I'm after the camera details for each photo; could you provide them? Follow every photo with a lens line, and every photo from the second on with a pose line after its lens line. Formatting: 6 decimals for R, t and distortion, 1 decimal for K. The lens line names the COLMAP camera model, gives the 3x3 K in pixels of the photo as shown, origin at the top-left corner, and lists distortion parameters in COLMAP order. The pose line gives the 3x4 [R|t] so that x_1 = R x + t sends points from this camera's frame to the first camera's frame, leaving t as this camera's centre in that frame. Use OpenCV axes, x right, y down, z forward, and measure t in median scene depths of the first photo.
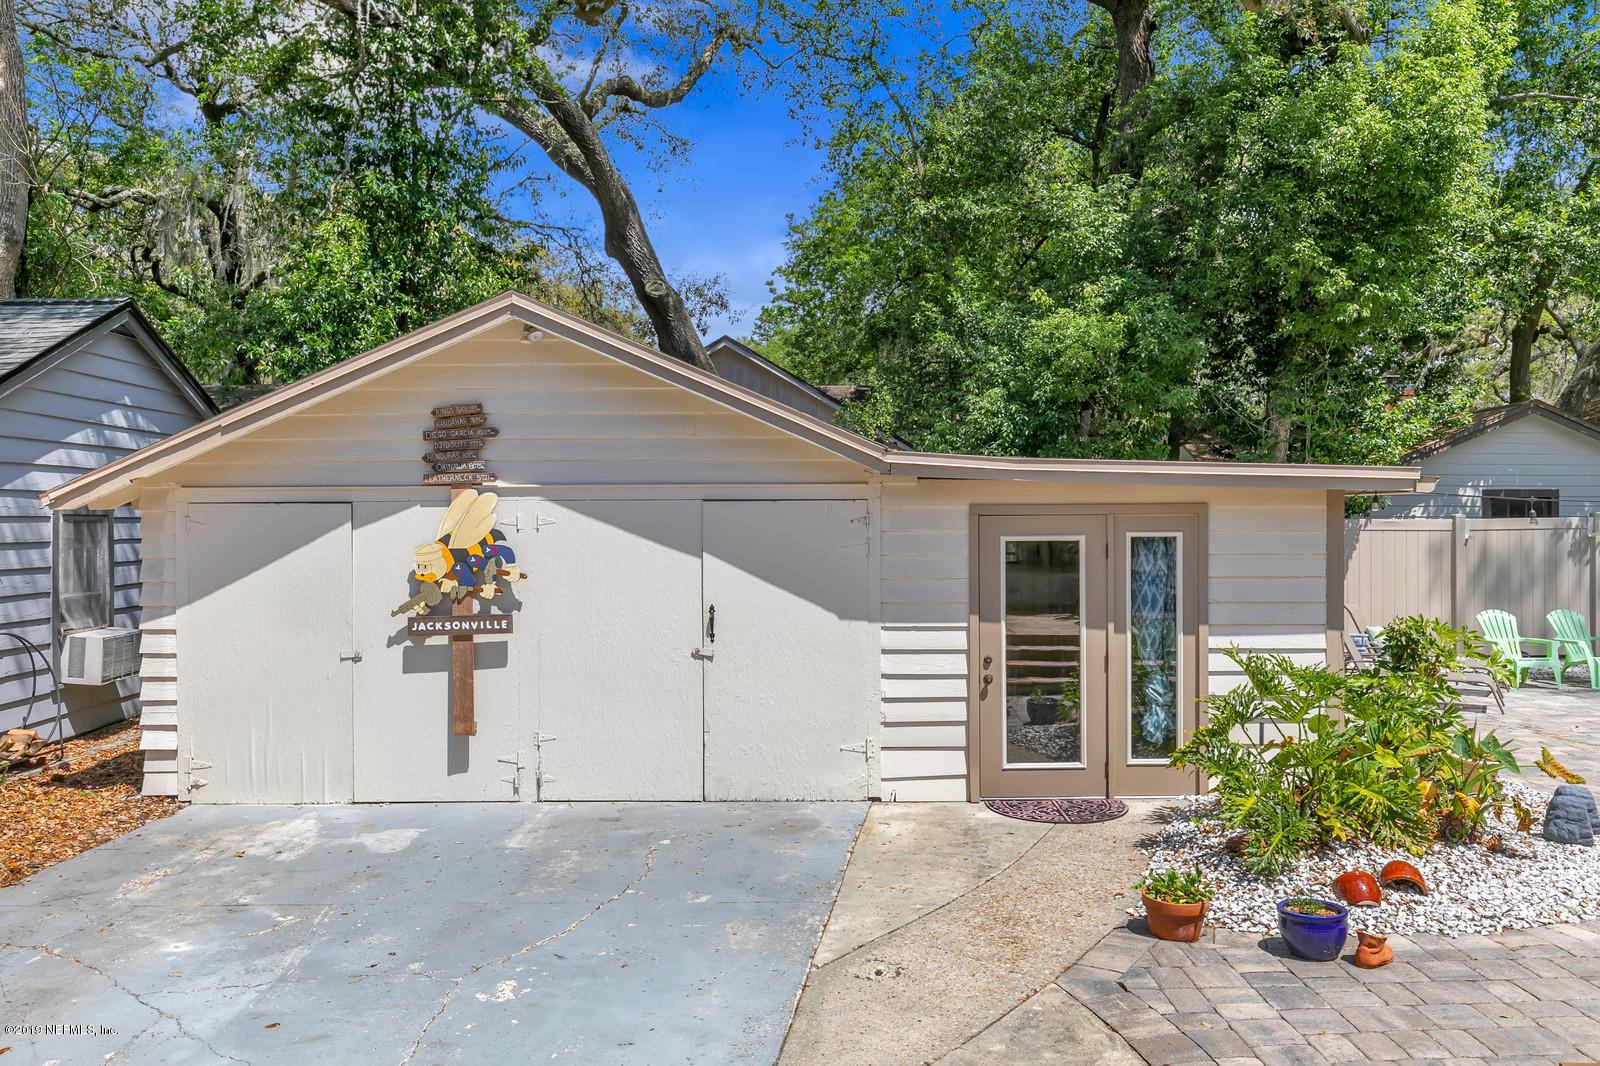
lens RADIAL K [[1191.8, 0, 800.0], [0, 1191.8, 533.0], [0, 0, 1]] dist [0.011663, -0.003487]
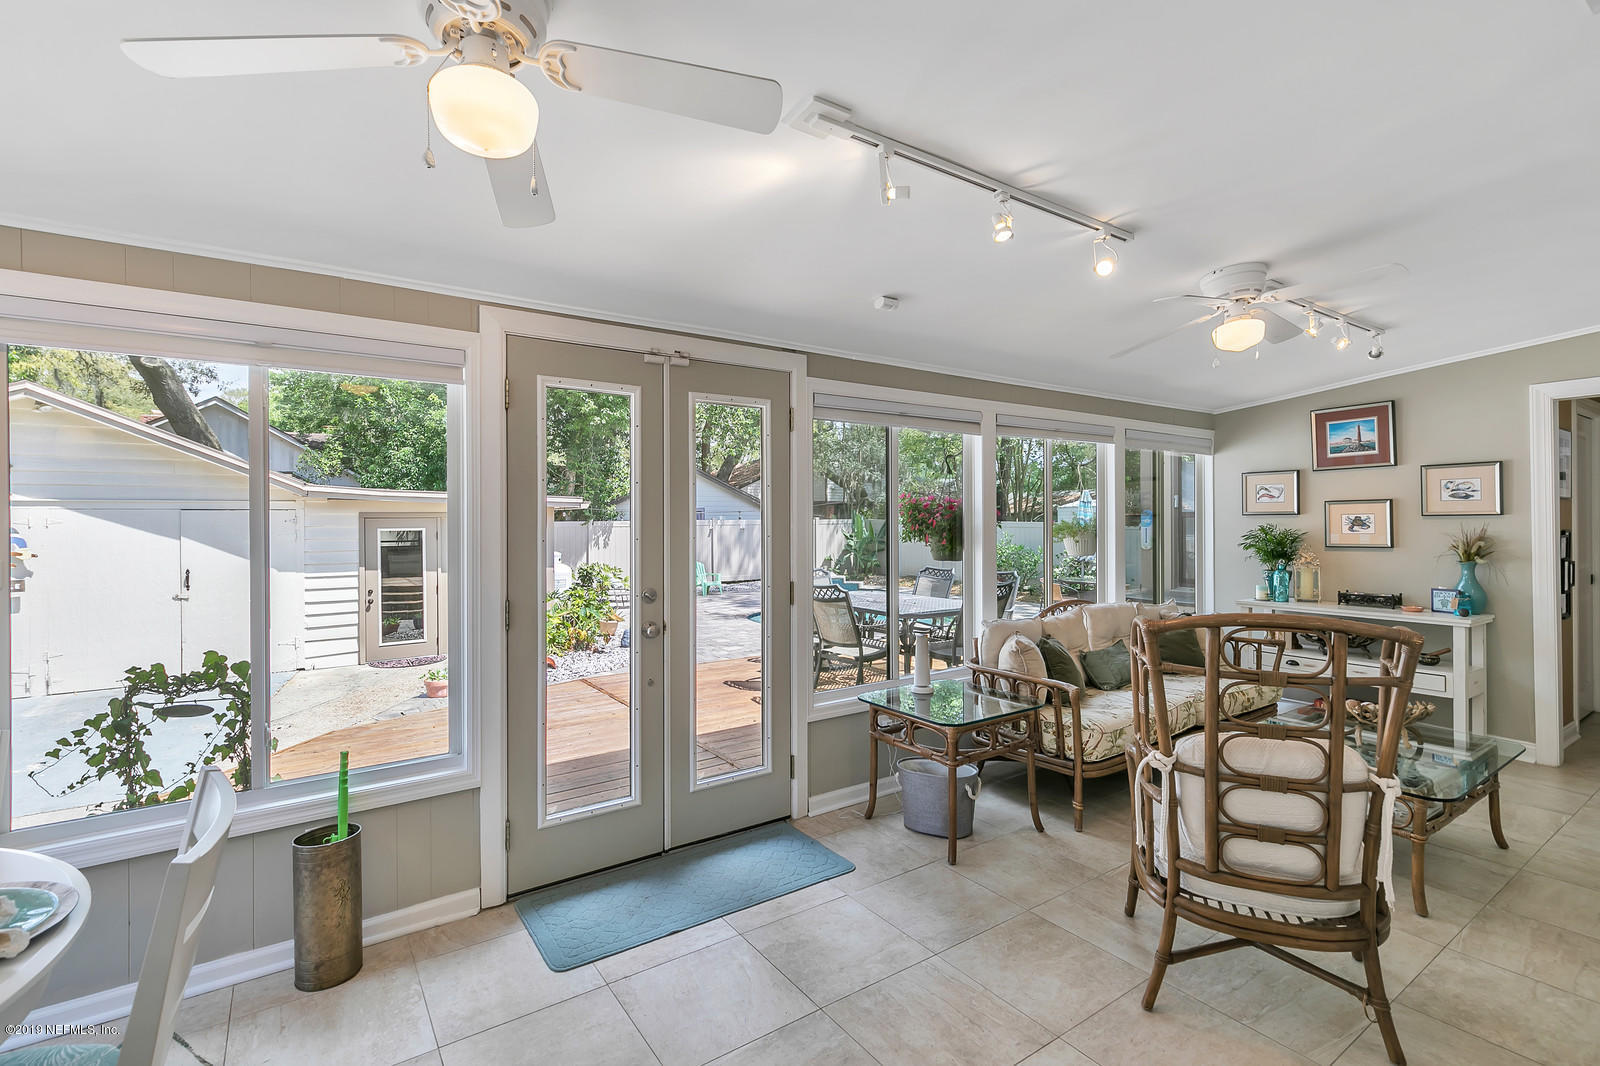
lens RADIAL K [[730.8, 0, 803.0], [0, 730.8, 521.1], [0, 0, 1]] dist [0.003100, 0.000399]
pose [[0.823988, -0.002356, 0.566603, 0.061412], [0.010796, 0.999875, -0.011543, 0.011752], [-0.566505, 0.015628, 0.823910, -0.401116]]
